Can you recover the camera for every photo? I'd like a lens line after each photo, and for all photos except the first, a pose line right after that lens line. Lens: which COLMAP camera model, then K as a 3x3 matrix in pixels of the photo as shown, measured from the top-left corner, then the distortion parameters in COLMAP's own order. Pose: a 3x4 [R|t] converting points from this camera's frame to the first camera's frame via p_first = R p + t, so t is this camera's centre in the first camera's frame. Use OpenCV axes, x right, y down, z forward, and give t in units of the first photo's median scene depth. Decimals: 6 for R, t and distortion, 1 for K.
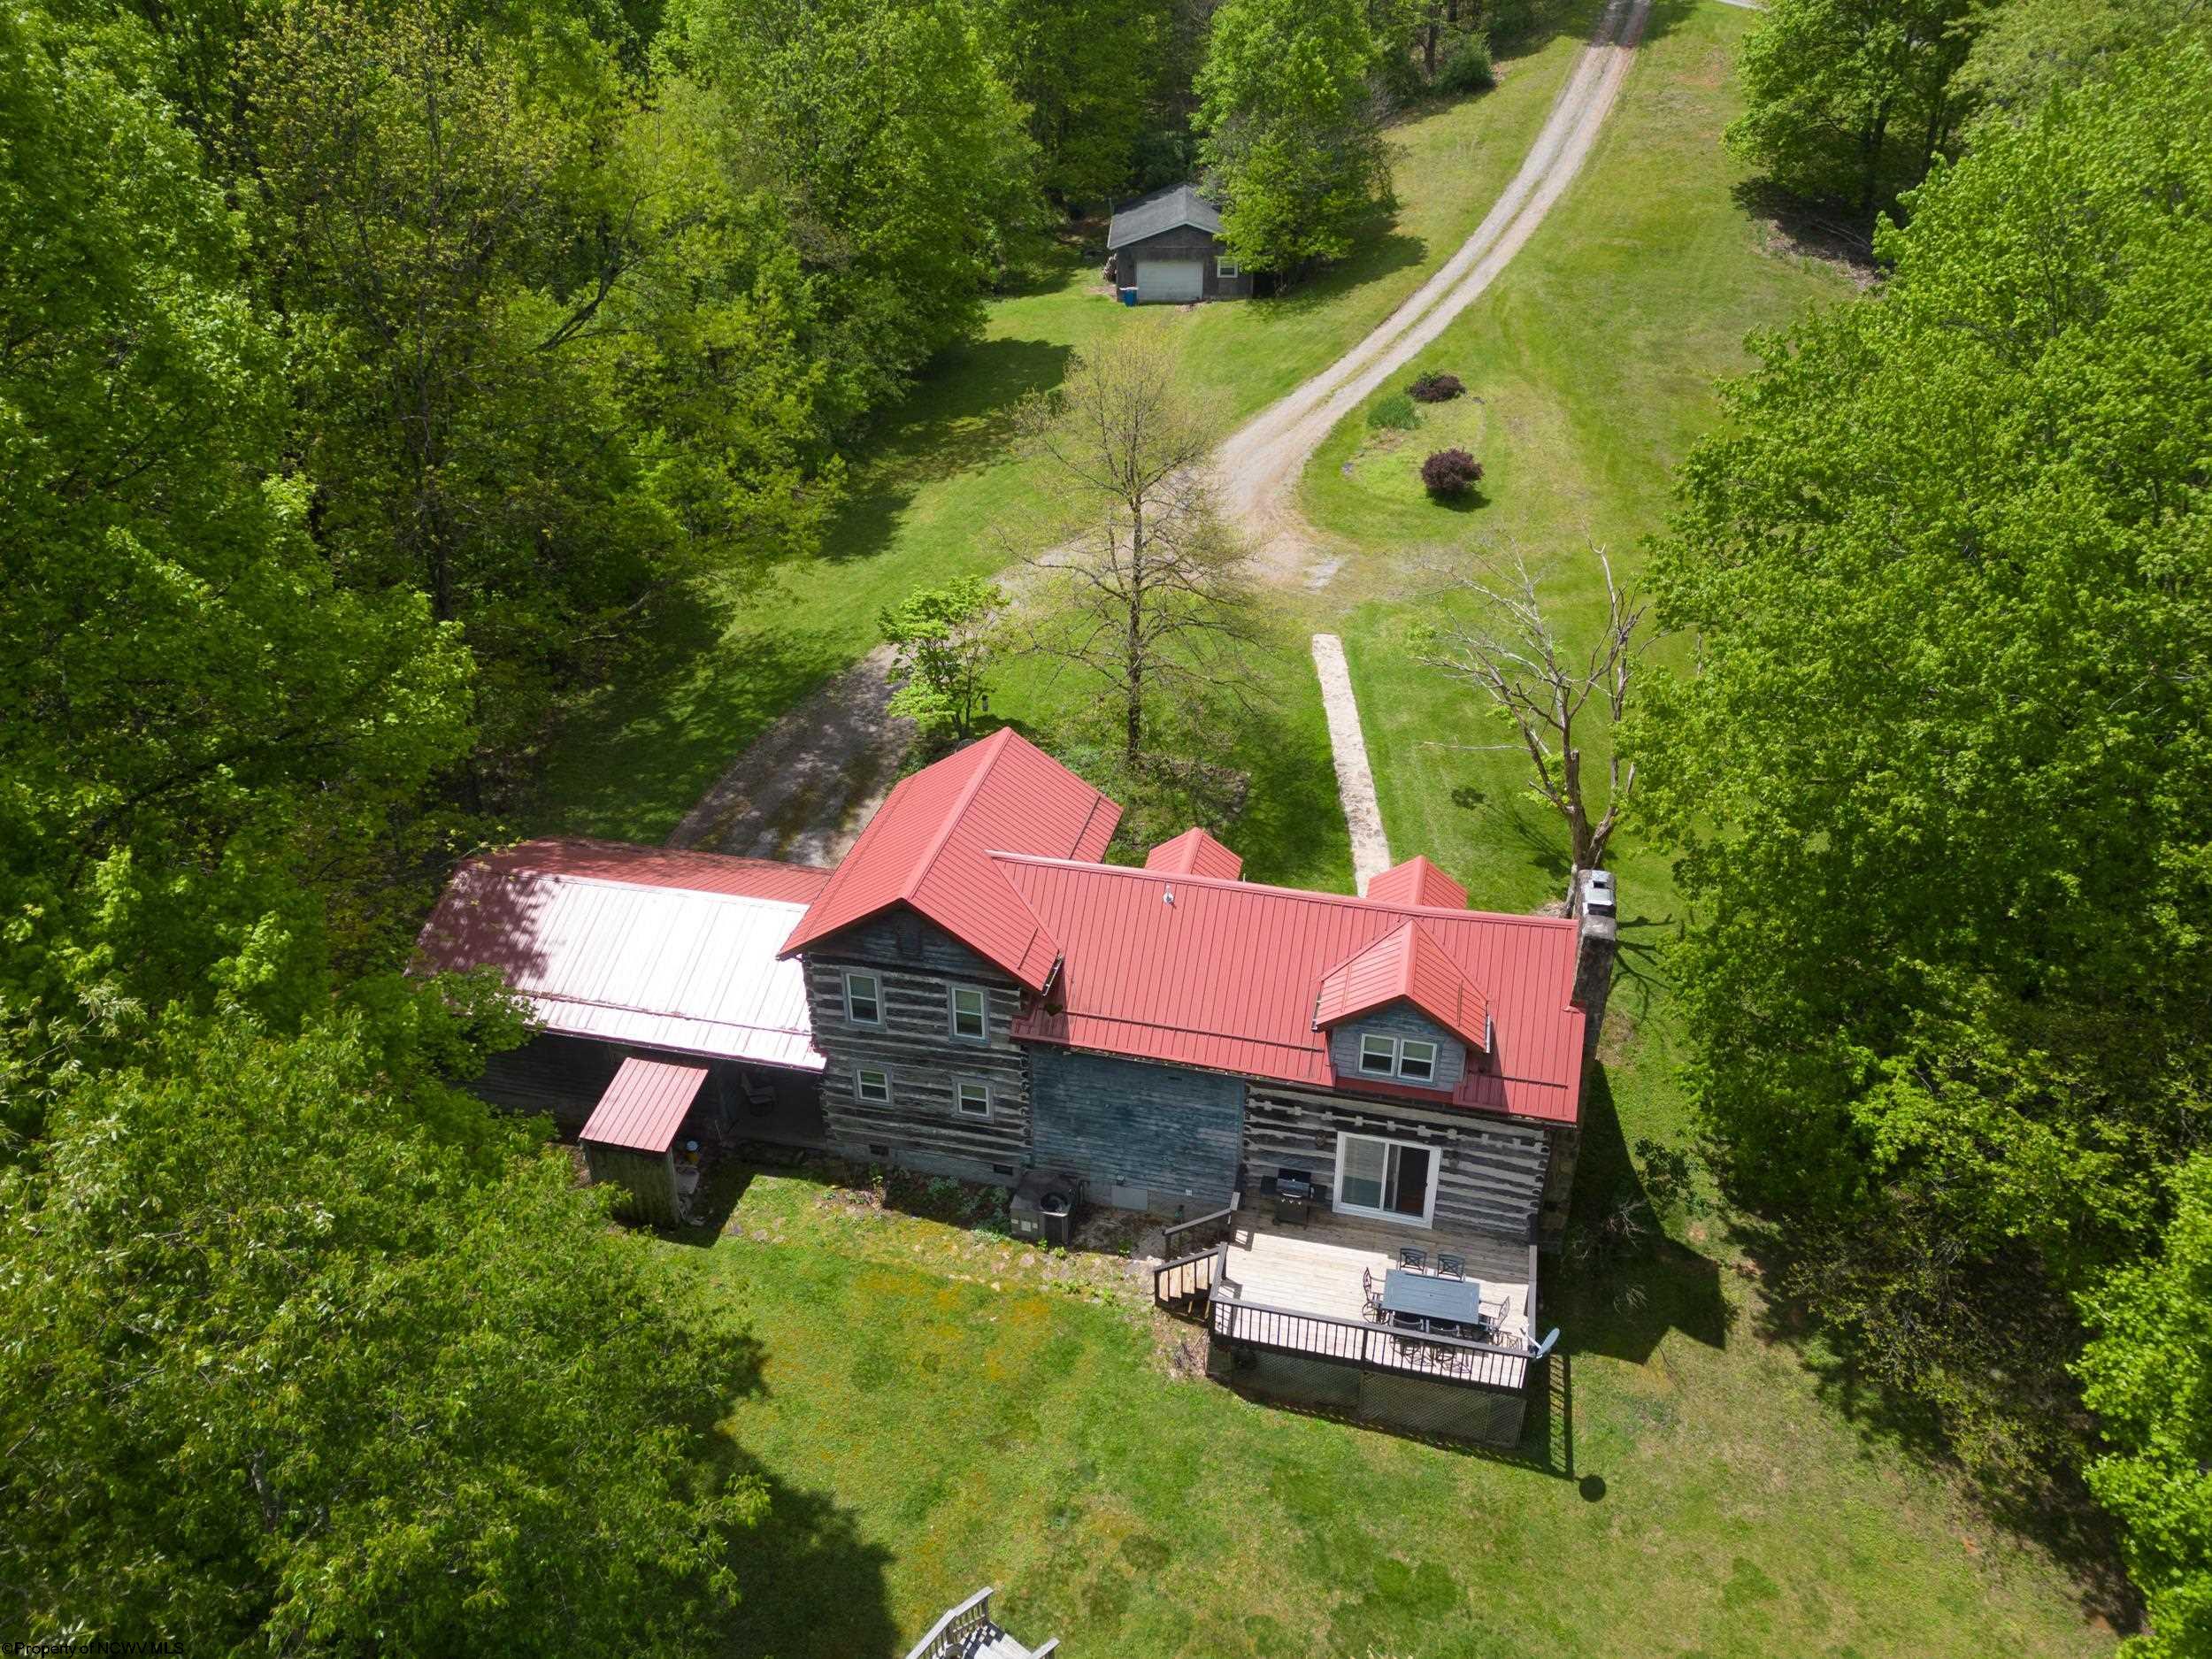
lens RADIAL K [[1592.3, 0, 1106.0], [0, 1592.3, 829.5], [0, 0, 1]] dist [0.064032, -0.051365]
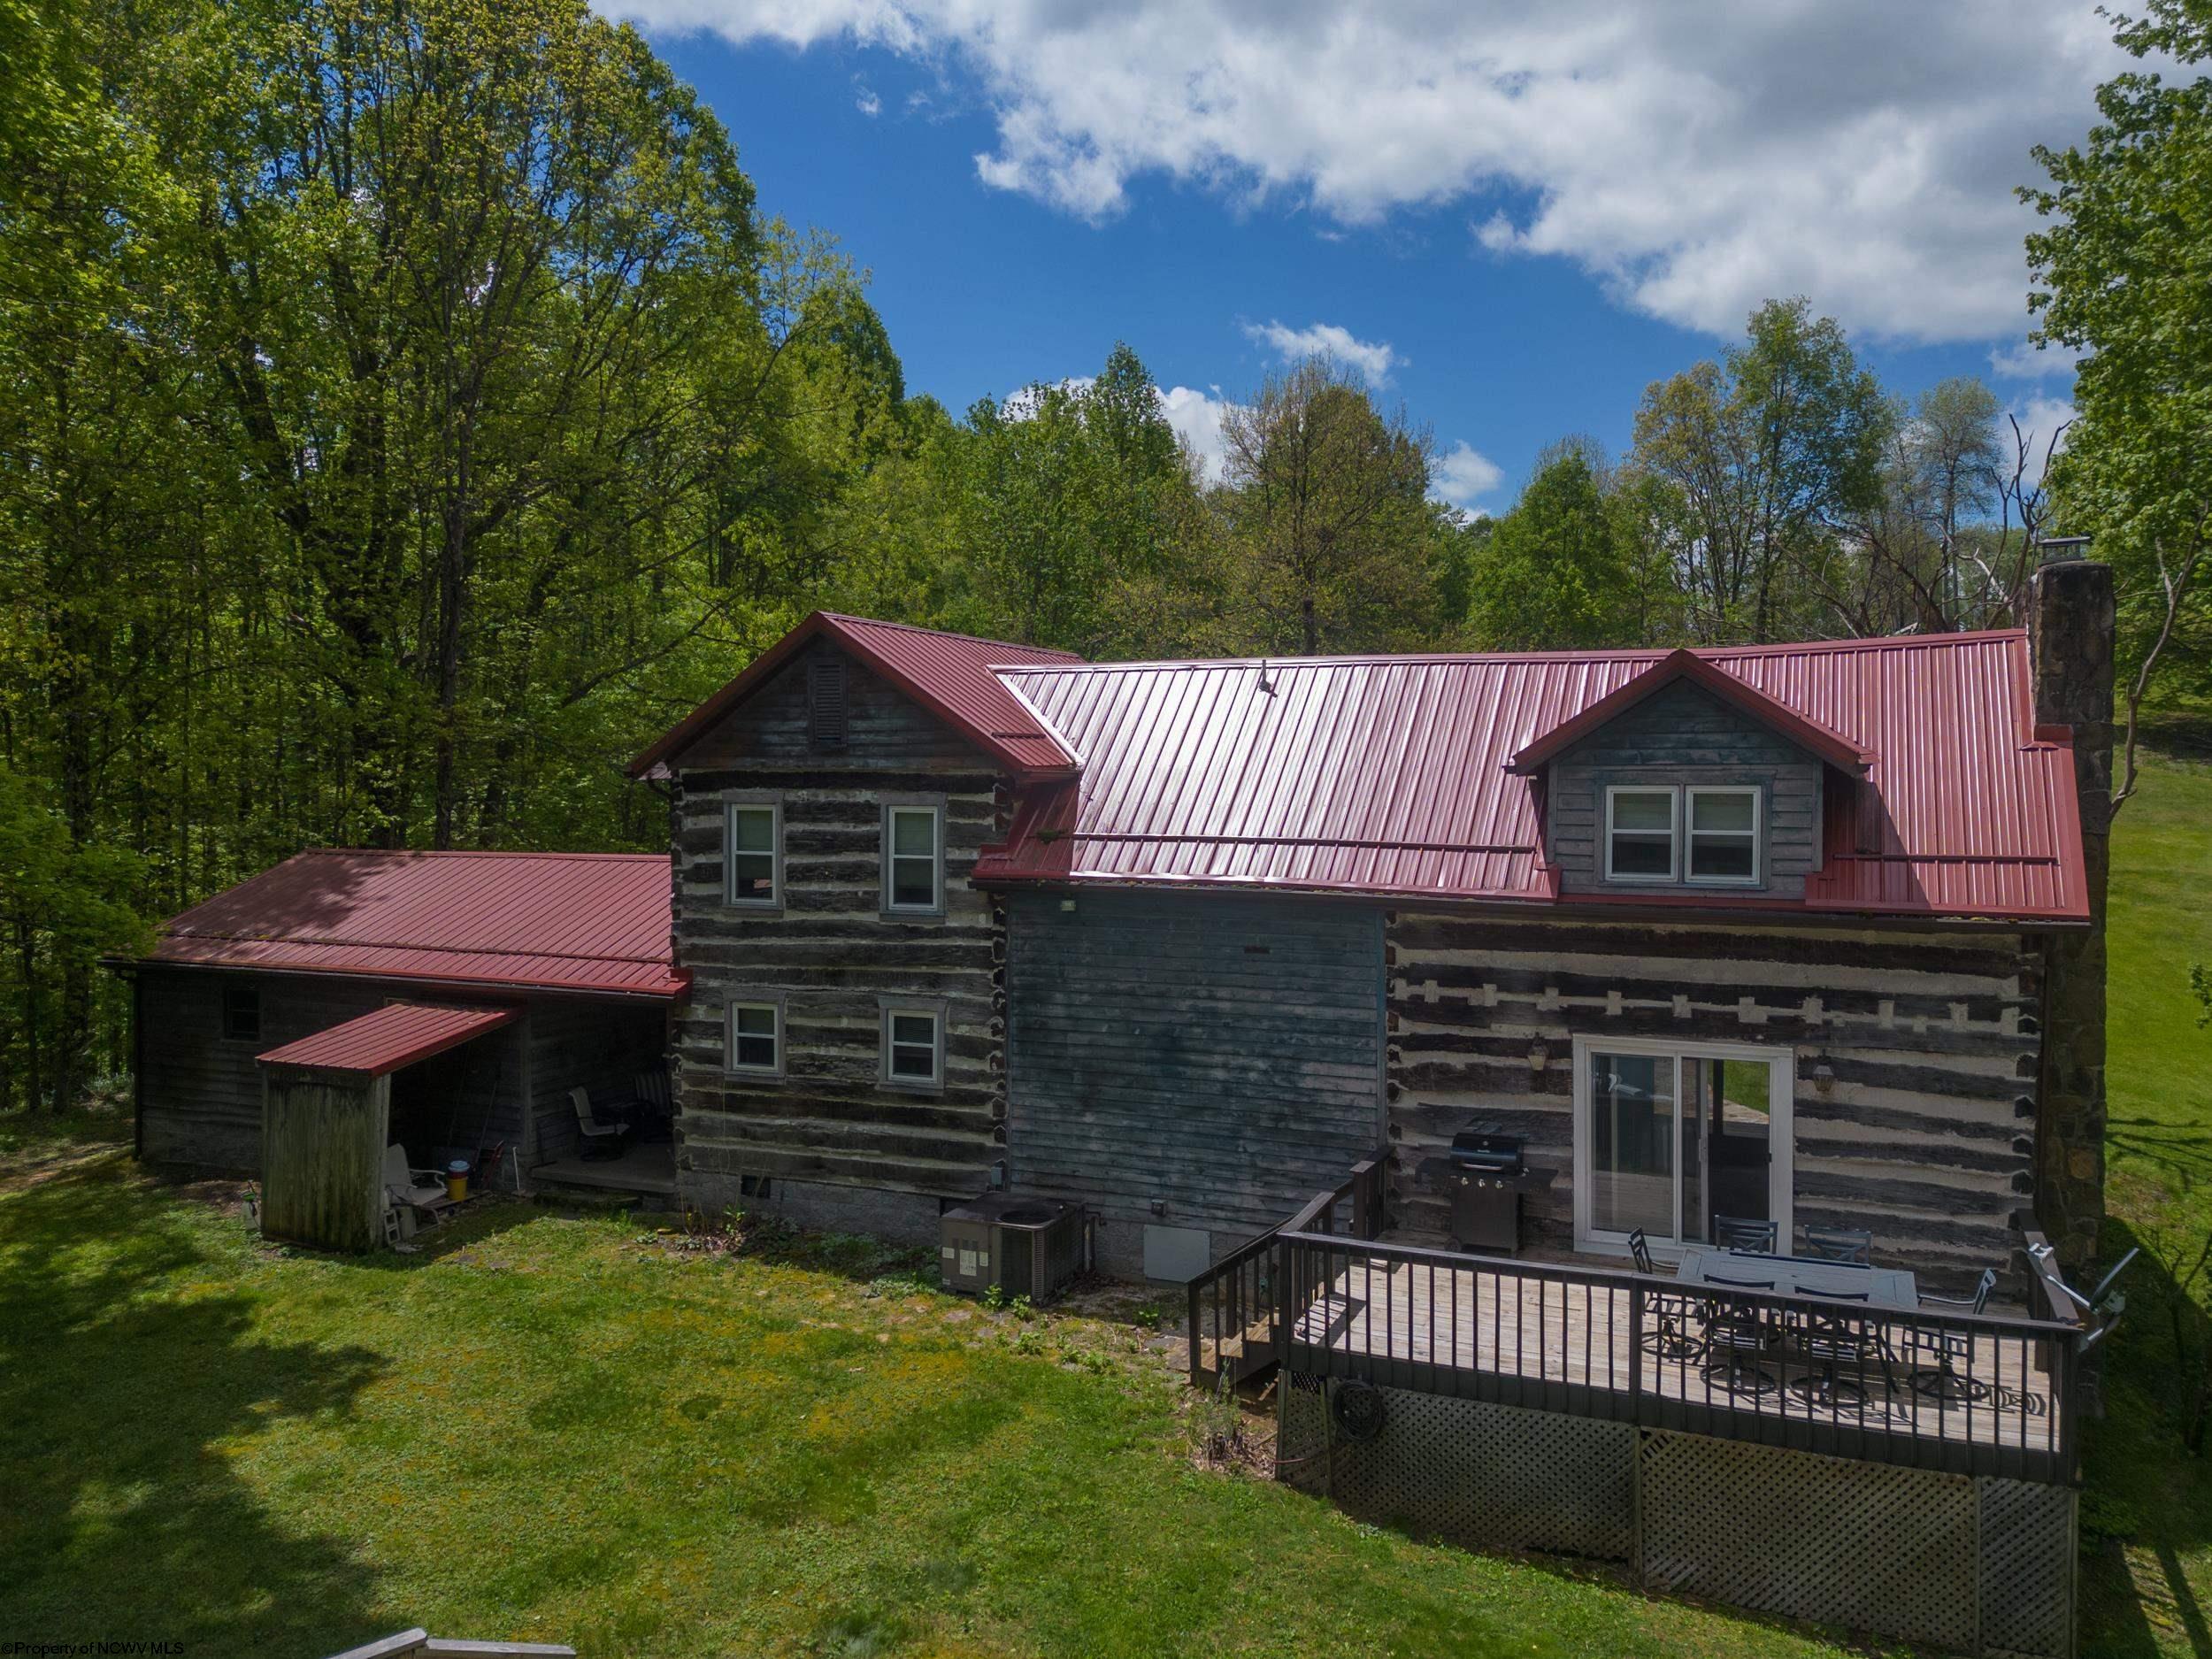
lens RADIAL K [[1647.3, 0, 1106.0], [0, 1647.3, 829.5], [0, 0, 1]] dist [0.052634, -0.053860]
pose [[0.983723, 0.014671, -0.179093, 0.093045], [-0.099218, 0.875305, -0.473282, 0.393655], [0.149817, 0.483348, 0.862514, 0.497668]]
